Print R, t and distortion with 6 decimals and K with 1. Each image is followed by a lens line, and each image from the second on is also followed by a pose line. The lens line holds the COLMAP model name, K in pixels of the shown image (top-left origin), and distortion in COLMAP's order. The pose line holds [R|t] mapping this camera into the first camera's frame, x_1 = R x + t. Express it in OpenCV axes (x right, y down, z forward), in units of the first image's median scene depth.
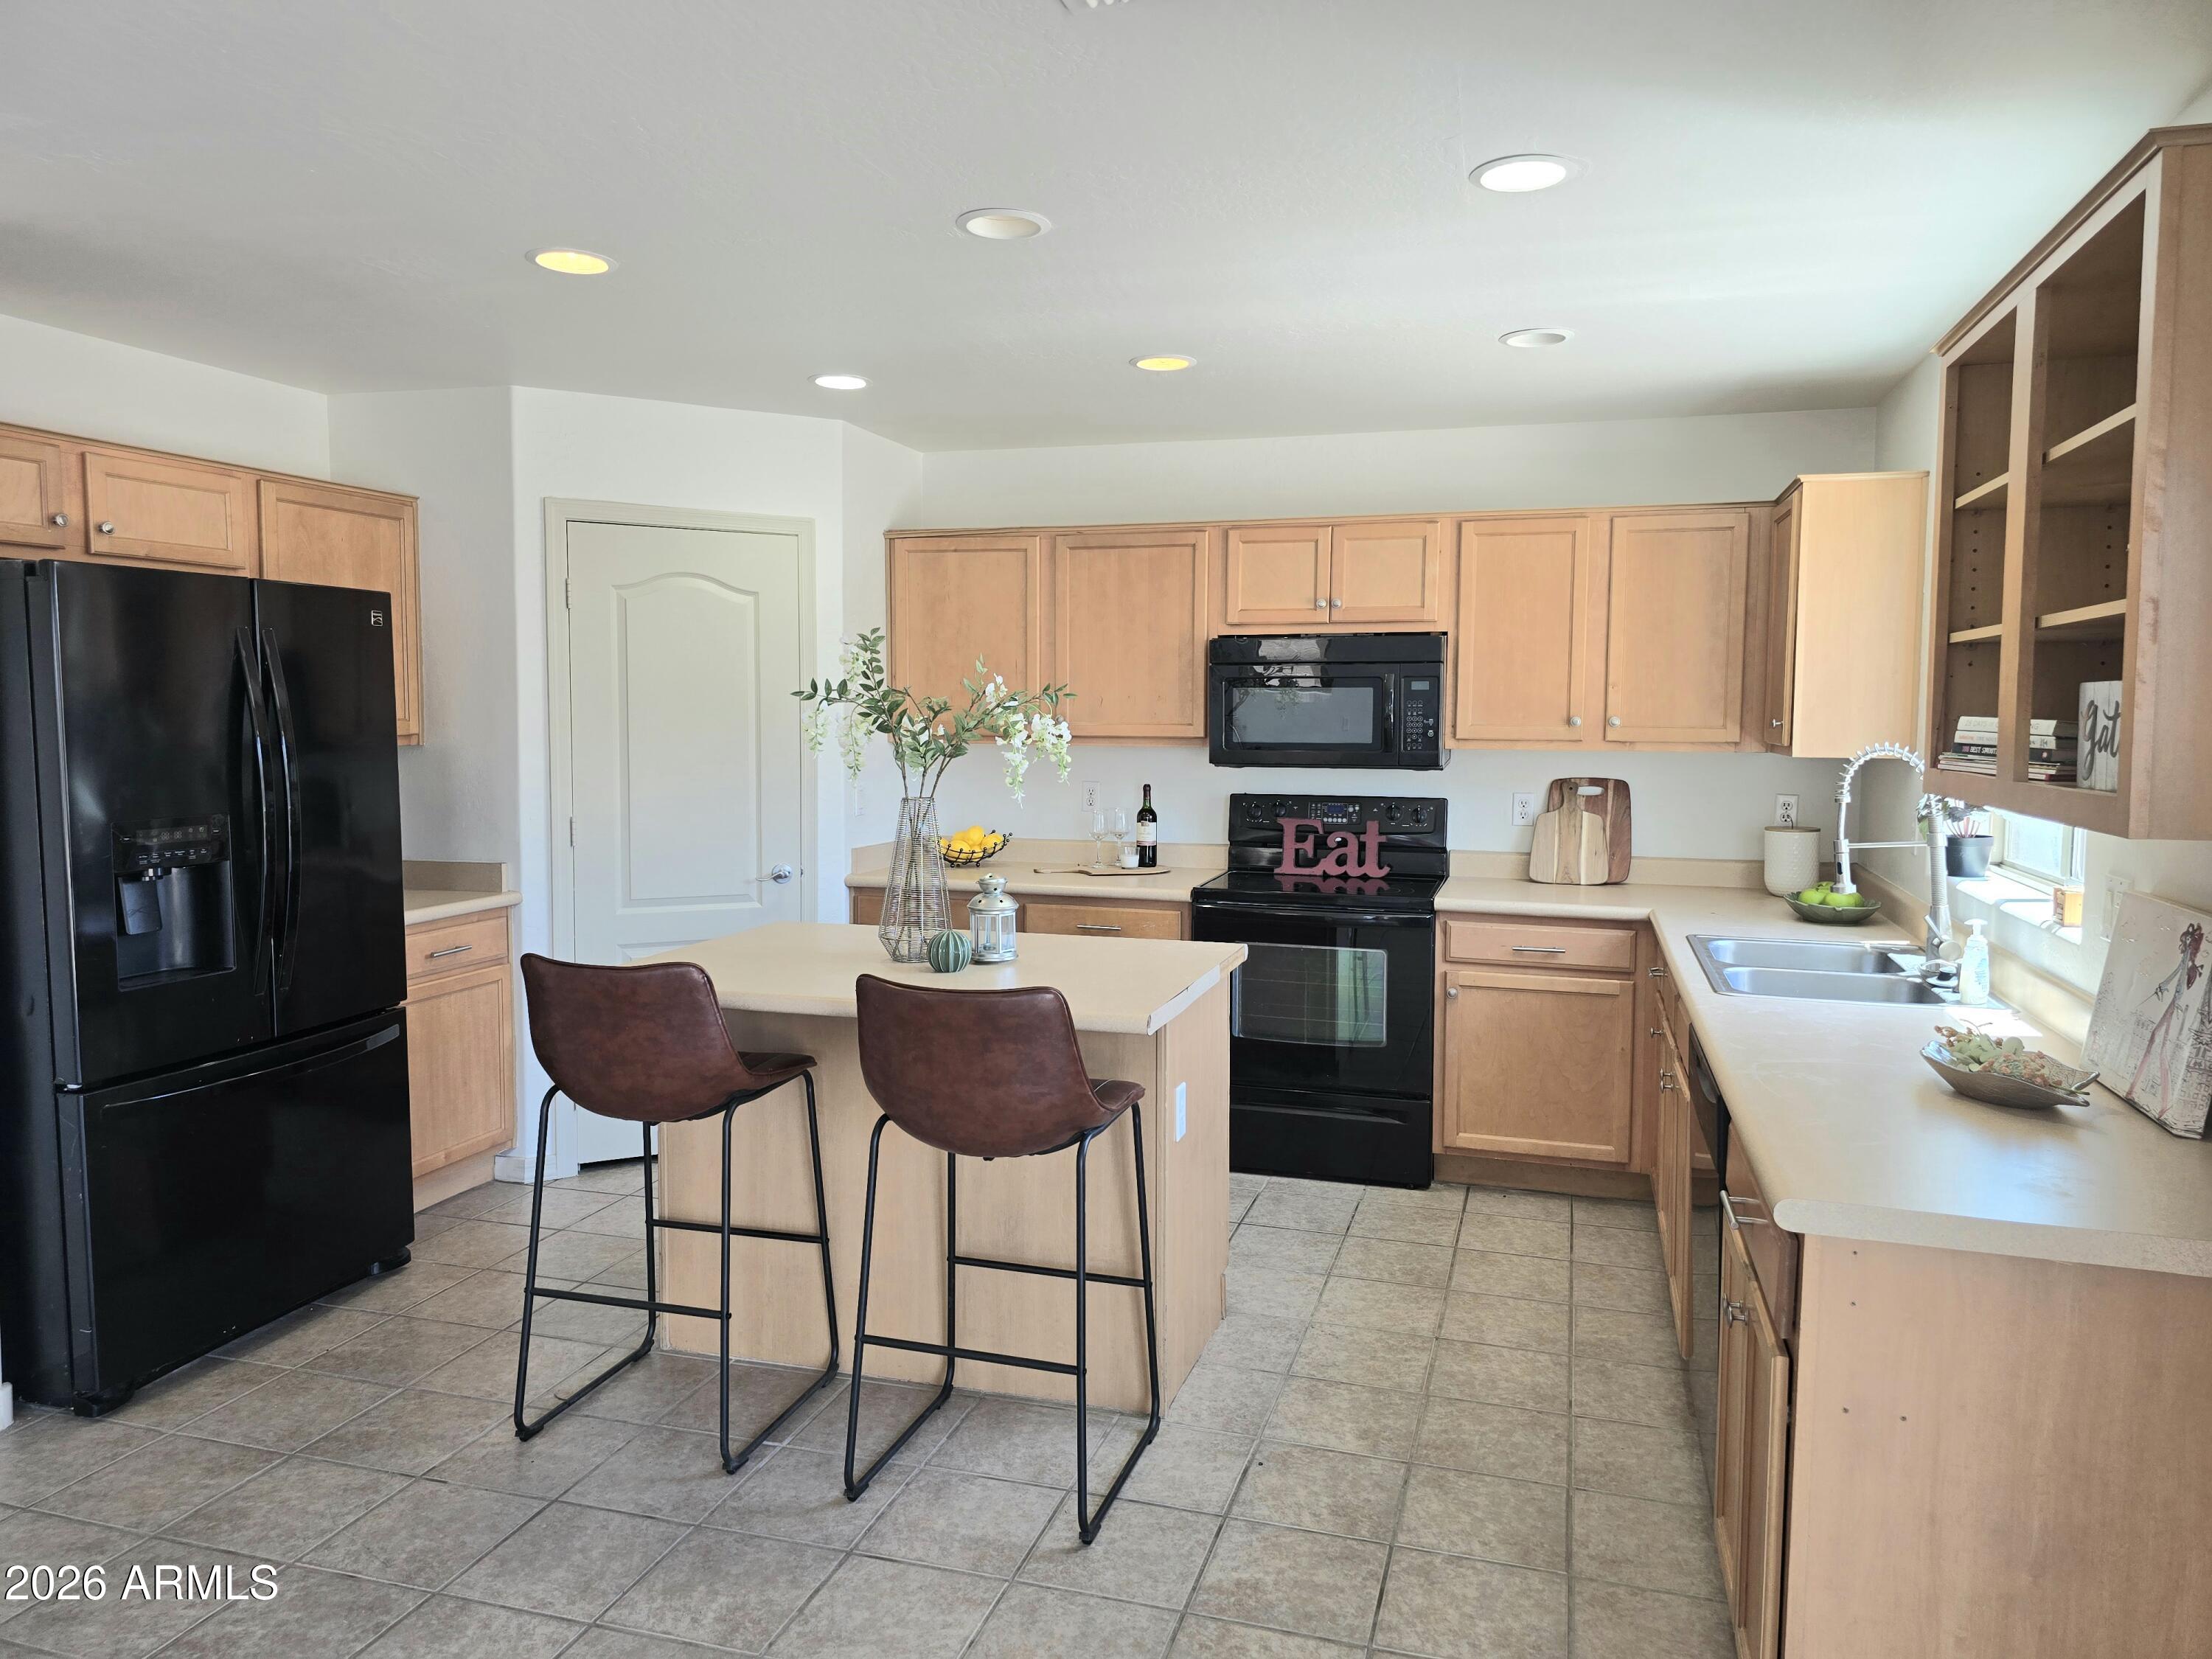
lens RADIAL K [[1485.5, 0, 1109.5], [0, 1485.5, 821.4], [0, 0, 1]] dist [0.052885, -0.034437]
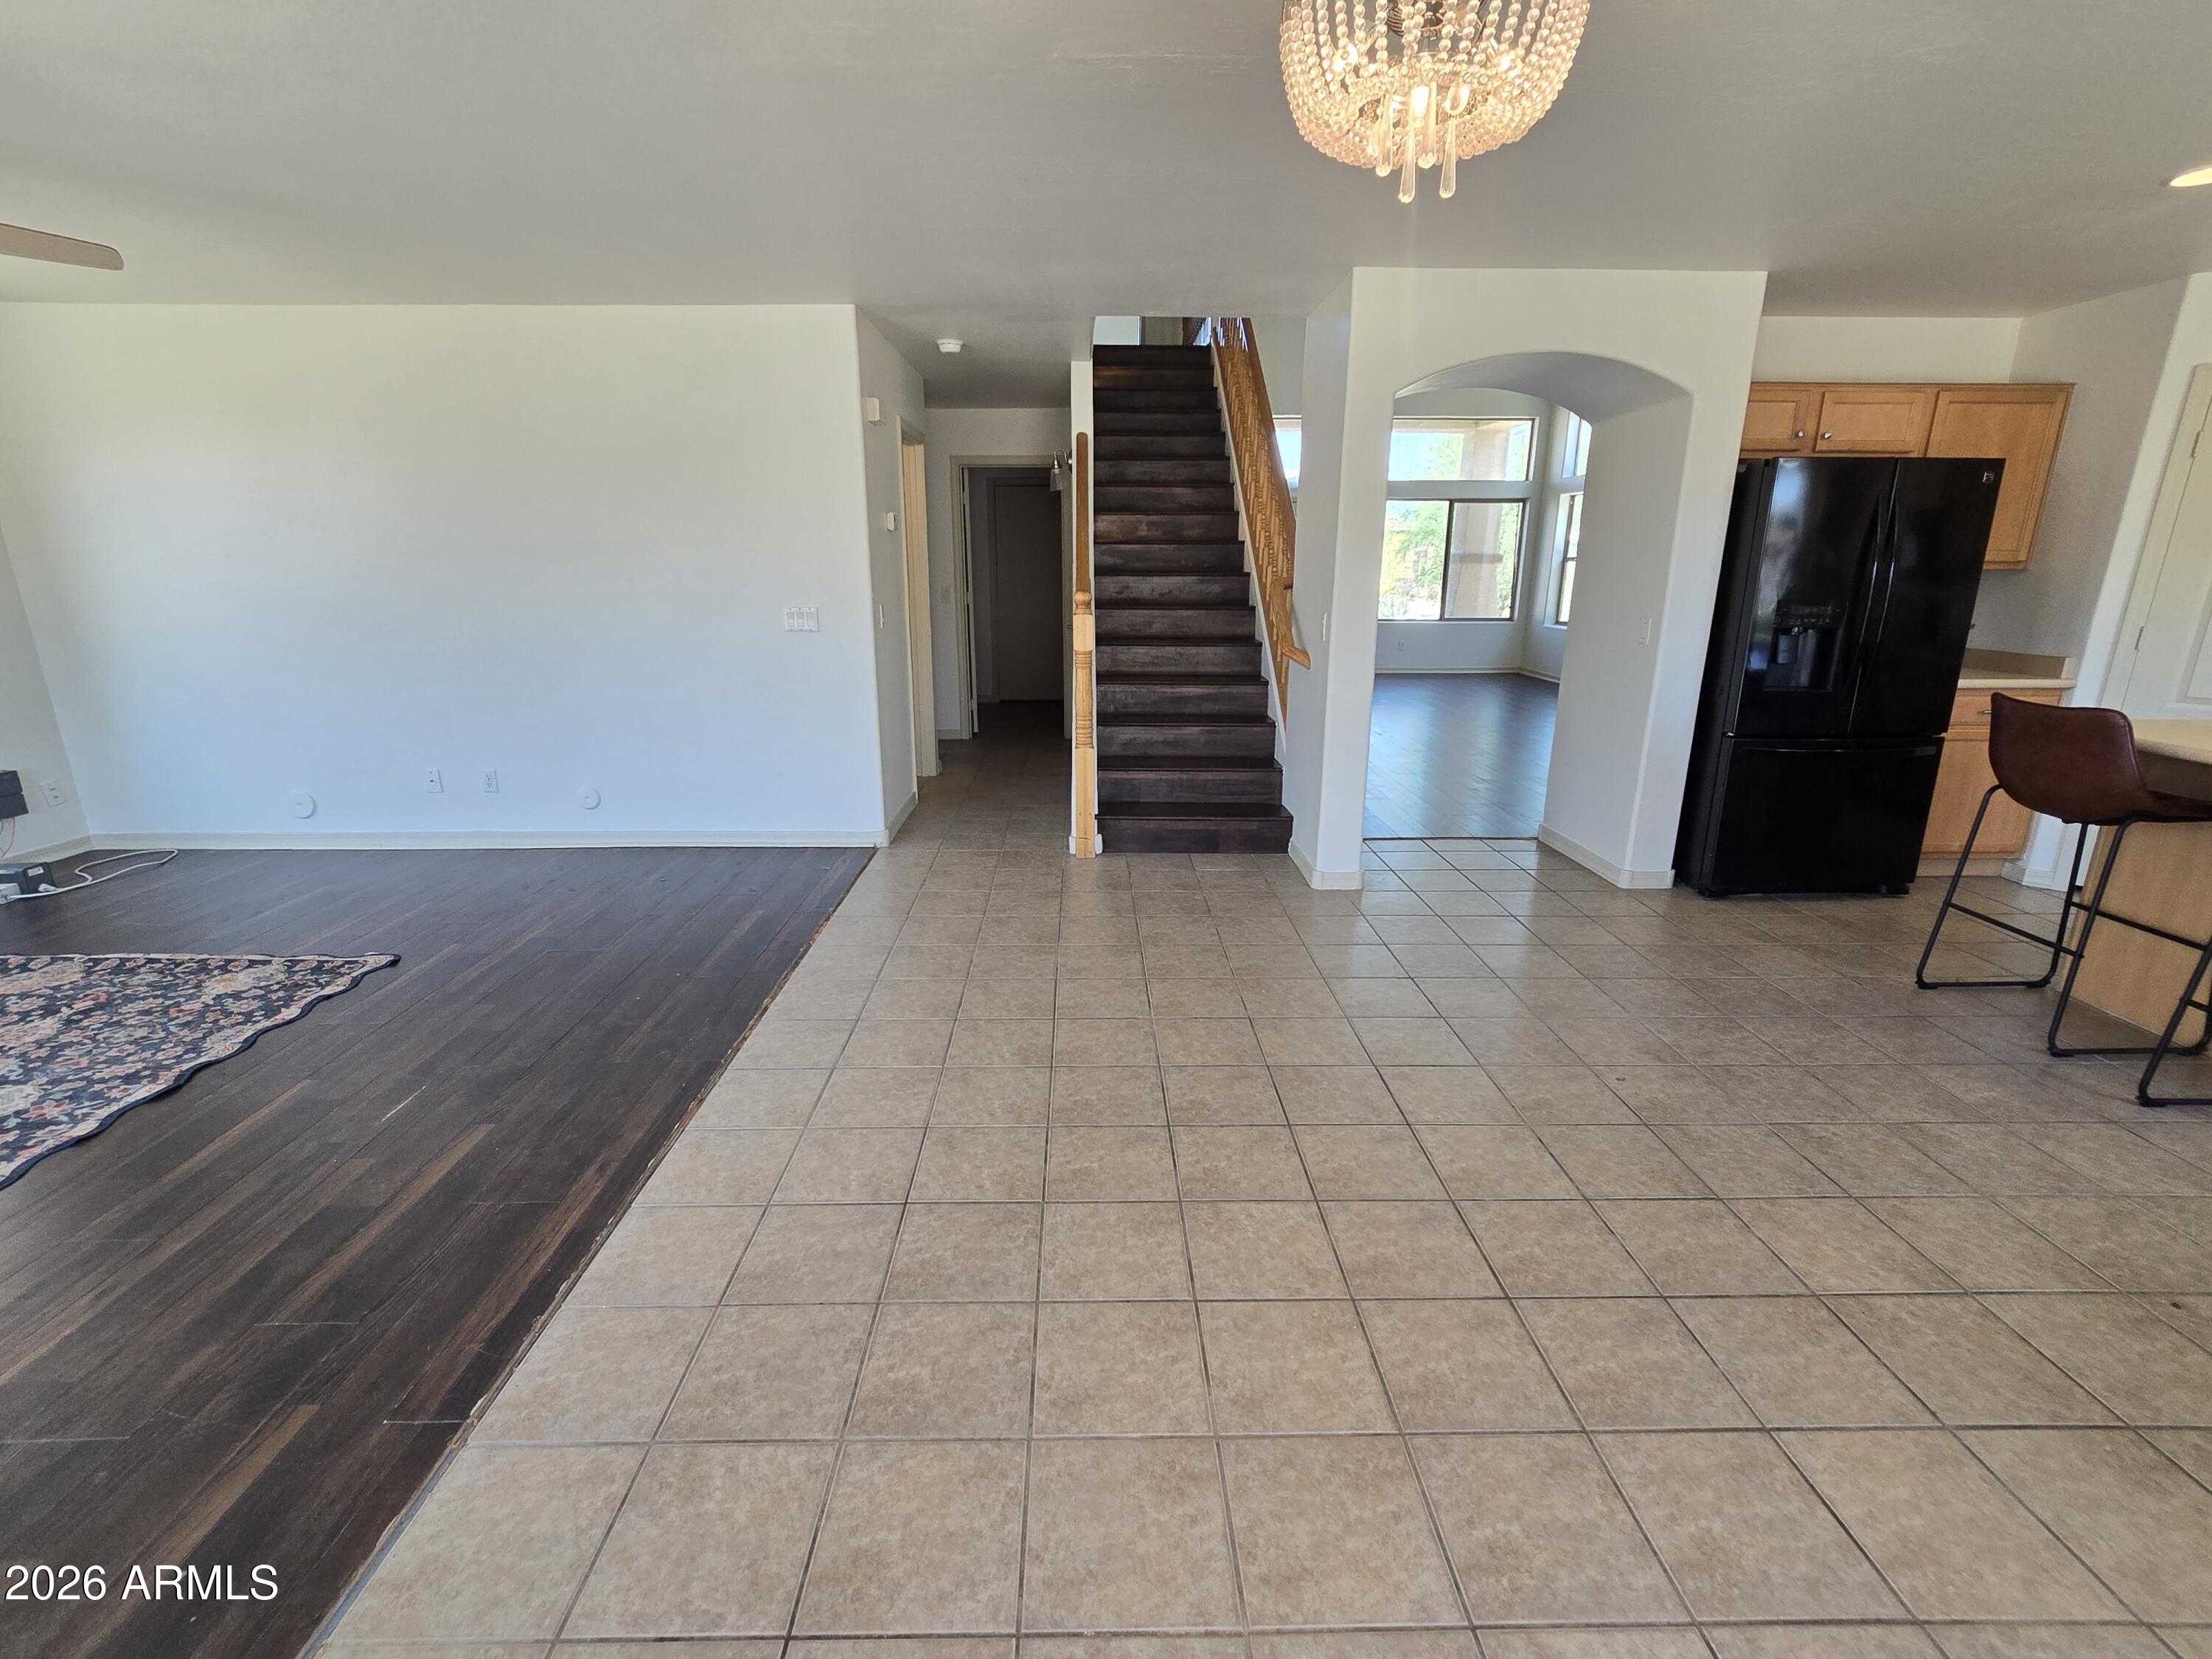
lens RADIAL K [[988.4, 0, 1098.5], [0, 988.4, 815.1], [0, 0, 1]] dist [-0.009920, 0.003096]
pose [[0.309530, 0.240674, -0.919928, 0.185159], [-0.076320, 0.970606, 0.228253, 0.030847], [0.947822, -0.000442, 0.318800, -0.135690]]
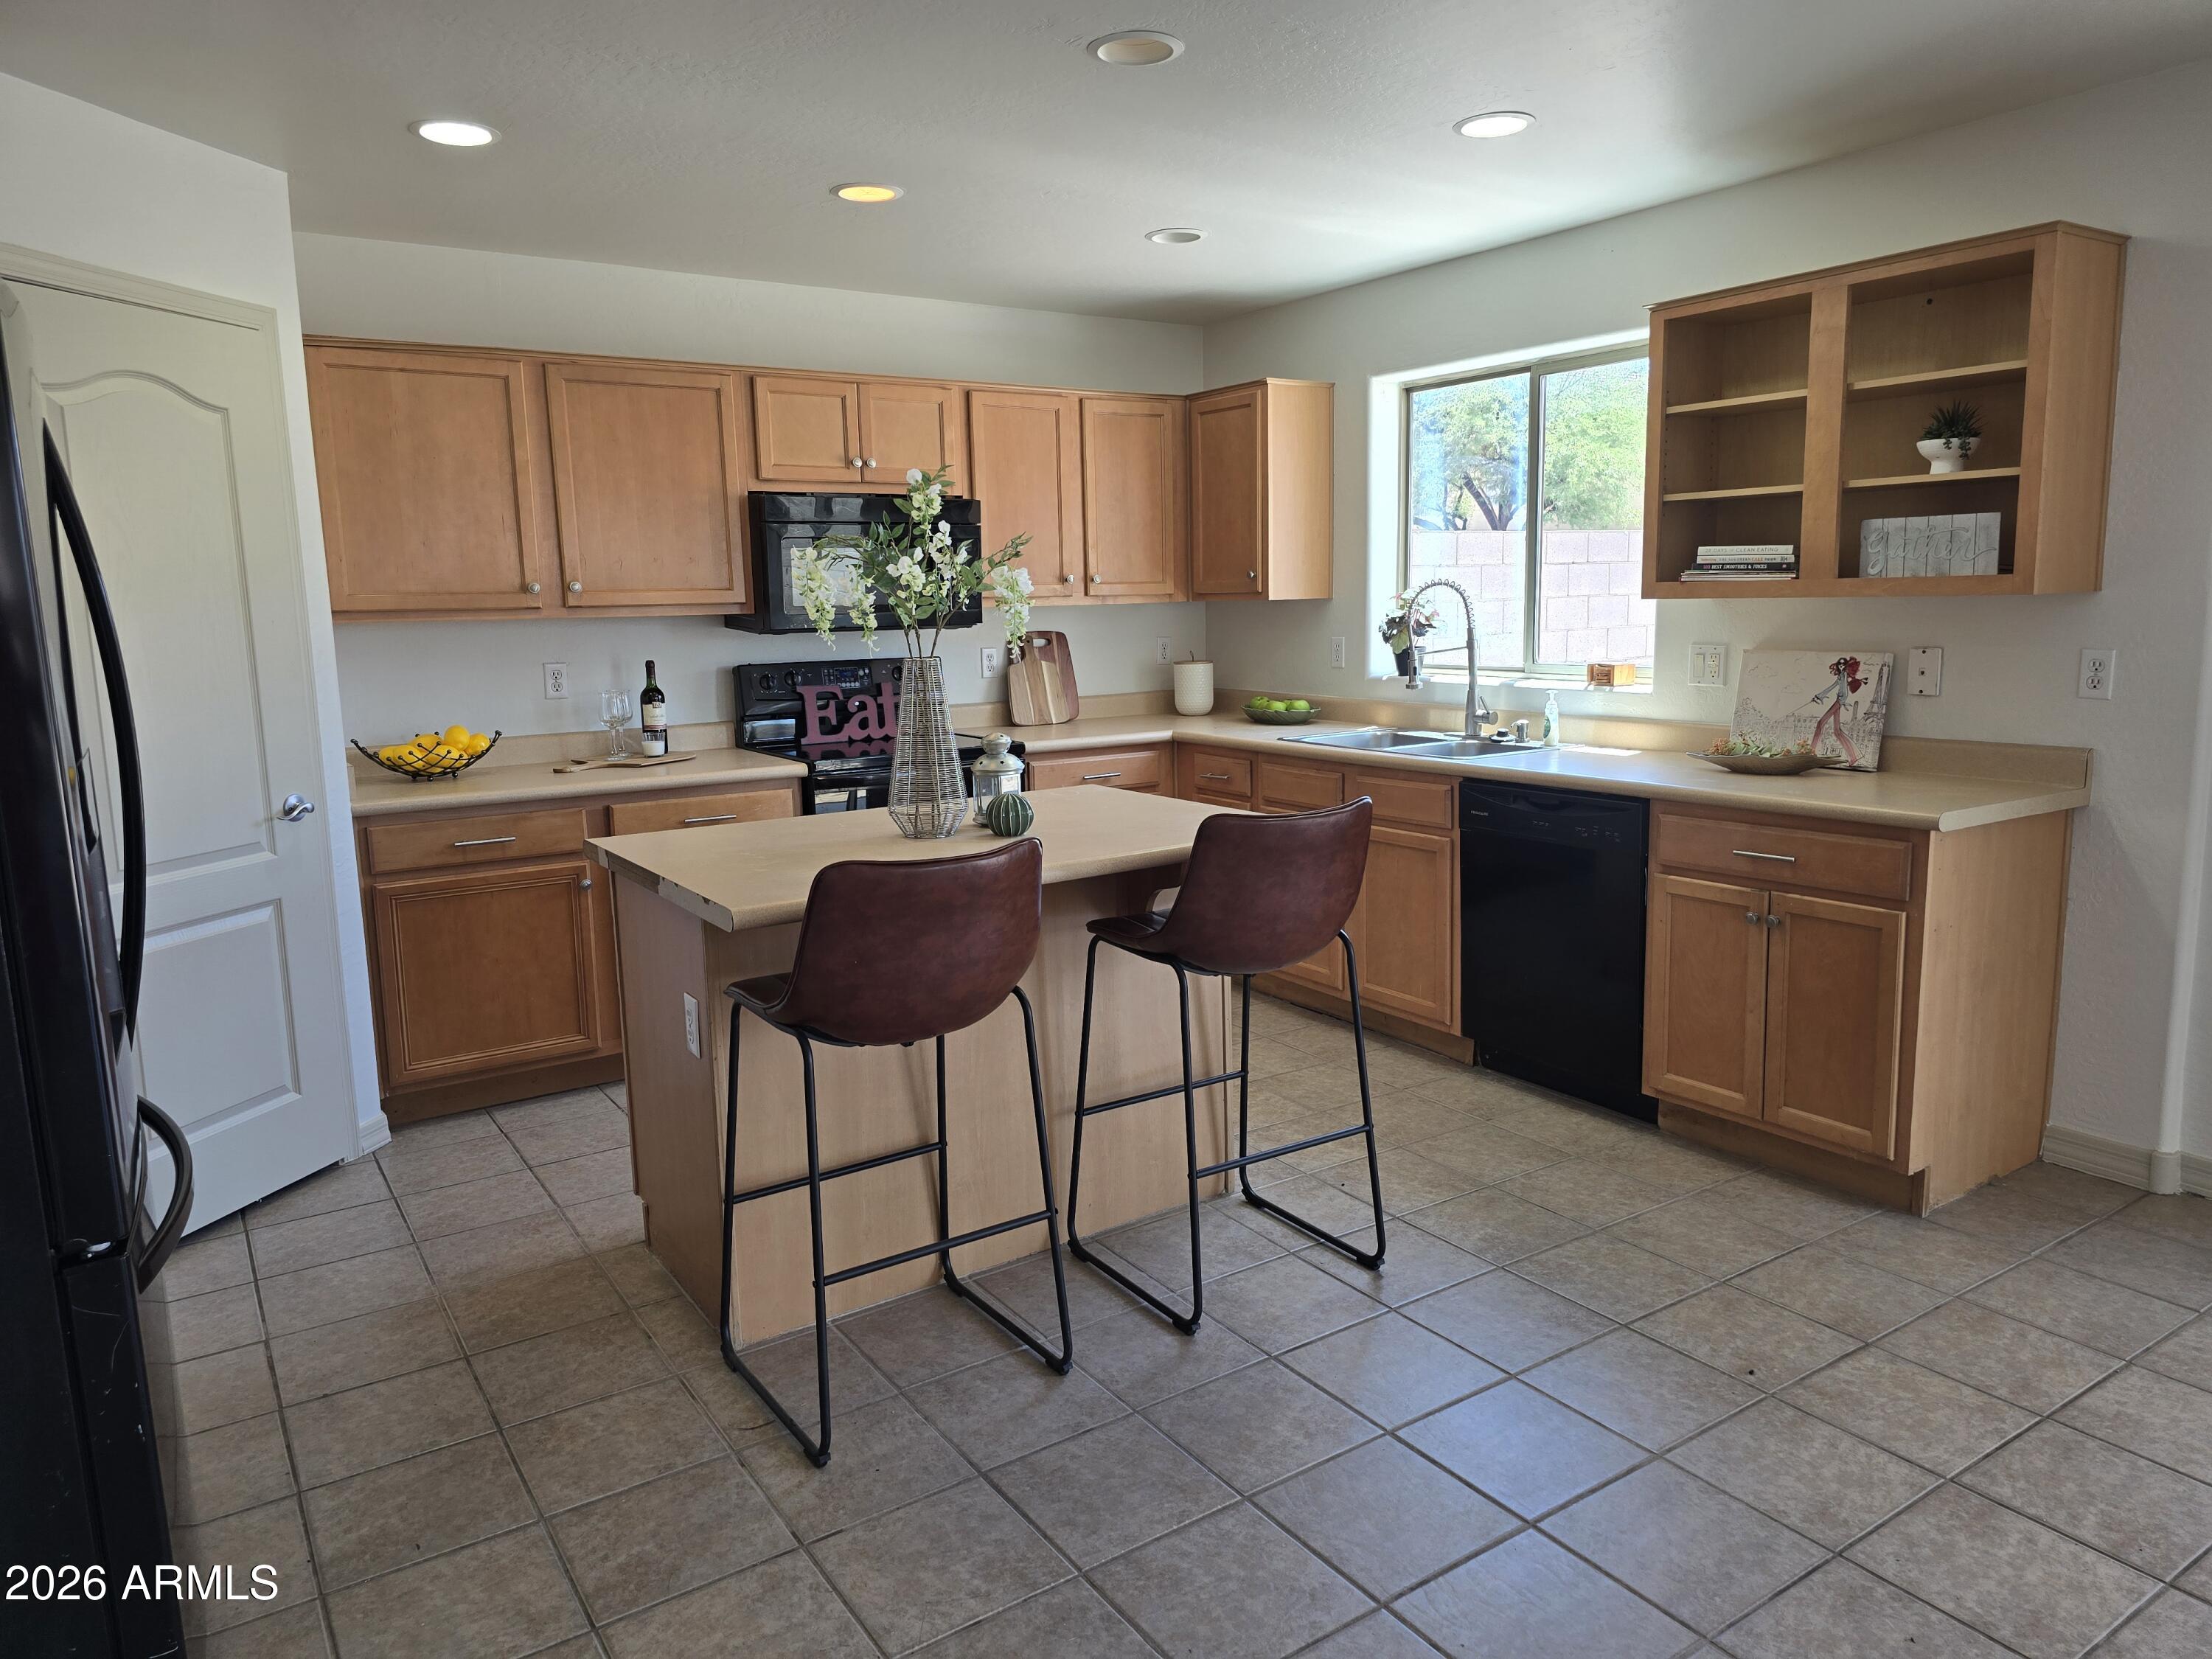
lens RADIAL K [[1485.5, 0, 1137.2], [0, 1485.5, 827.2], [0, 0, 1]] dist [0.052885, -0.034437]
pose [[0.628846, -0.142663, 0.764330, -0.556633], [0.085993, 0.989753, 0.113989, -0.003936], [-0.772760, -0.005955, 0.634671, 0.235576]]
